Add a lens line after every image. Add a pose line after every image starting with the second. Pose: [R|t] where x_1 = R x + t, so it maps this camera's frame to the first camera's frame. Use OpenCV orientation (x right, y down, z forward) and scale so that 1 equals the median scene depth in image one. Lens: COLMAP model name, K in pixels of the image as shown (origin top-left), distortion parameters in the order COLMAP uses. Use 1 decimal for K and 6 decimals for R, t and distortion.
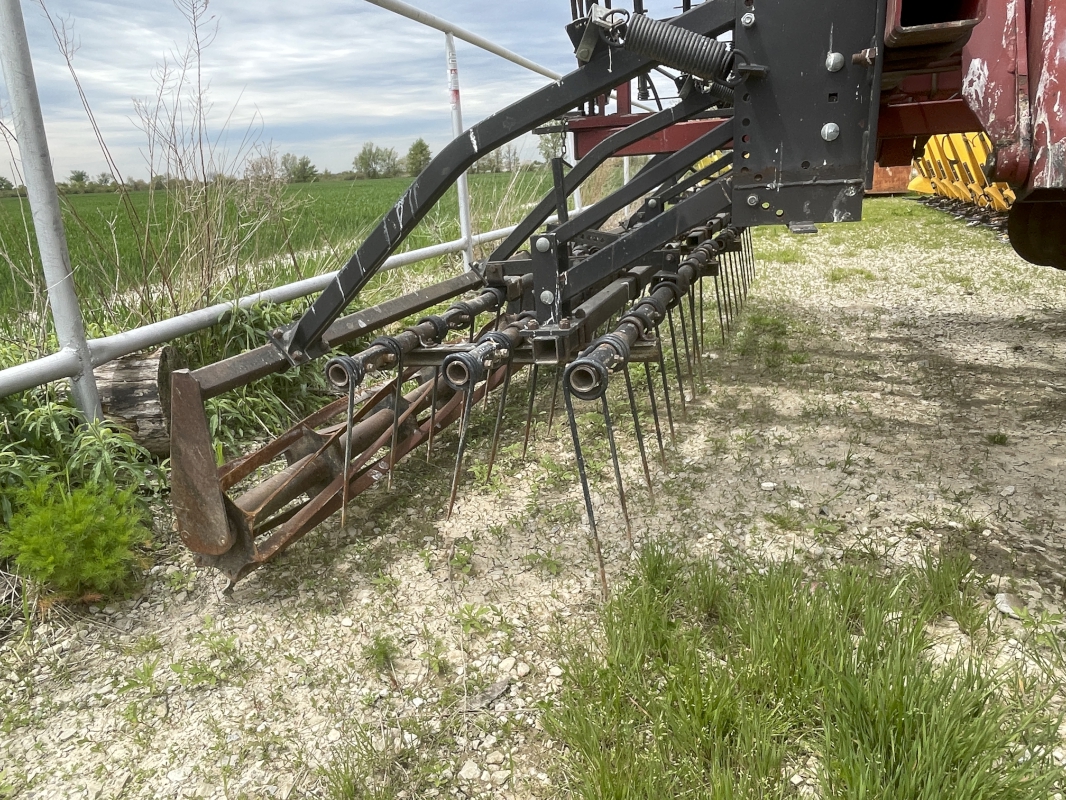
lens RADIAL K [[710.0, 0, 533.0], [0, 710.0, 400.0], [0, 0, 1]] dist [0.004125, 0.002029]
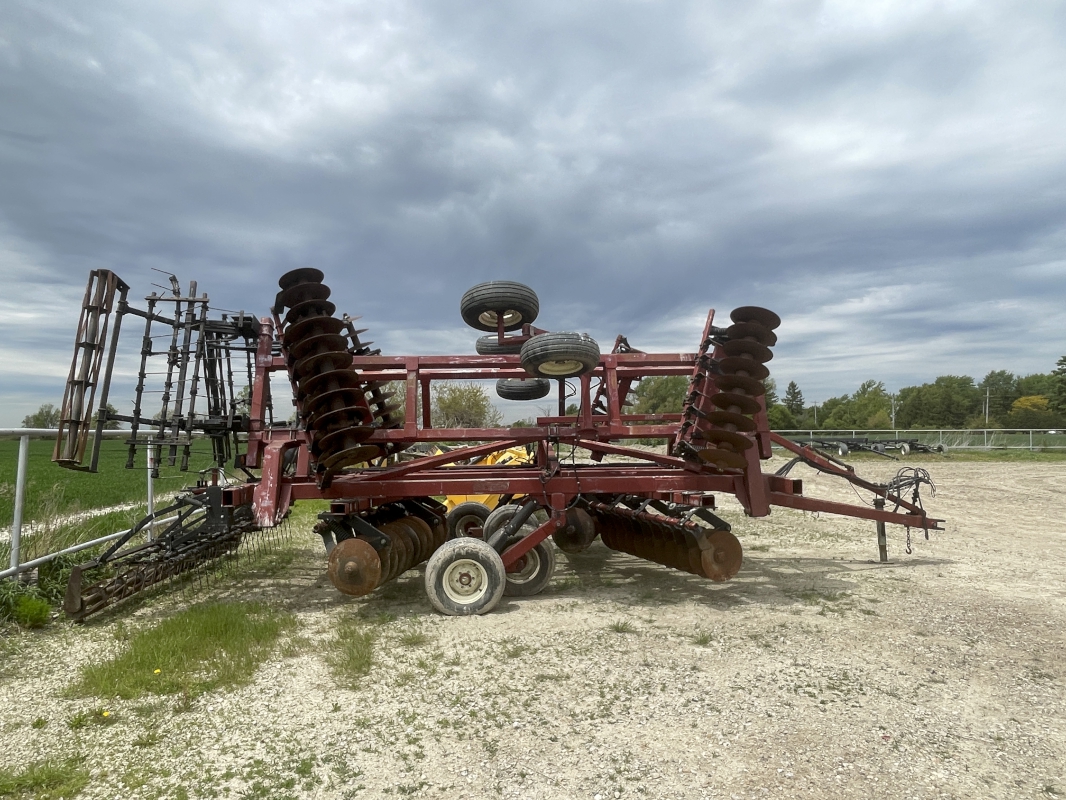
lens RADIAL K [[729.8, 0, 533.0], [0, 729.8, 400.0], [0, 0, 1]] dist [-0.001812, -0.000717]
pose [[0.925920, 0.054729, 0.373733, 0.245576], [0.079858, 0.938716, -0.335312, 0.463055], [-0.369180, 0.340318, 0.864806, -2.707804]]
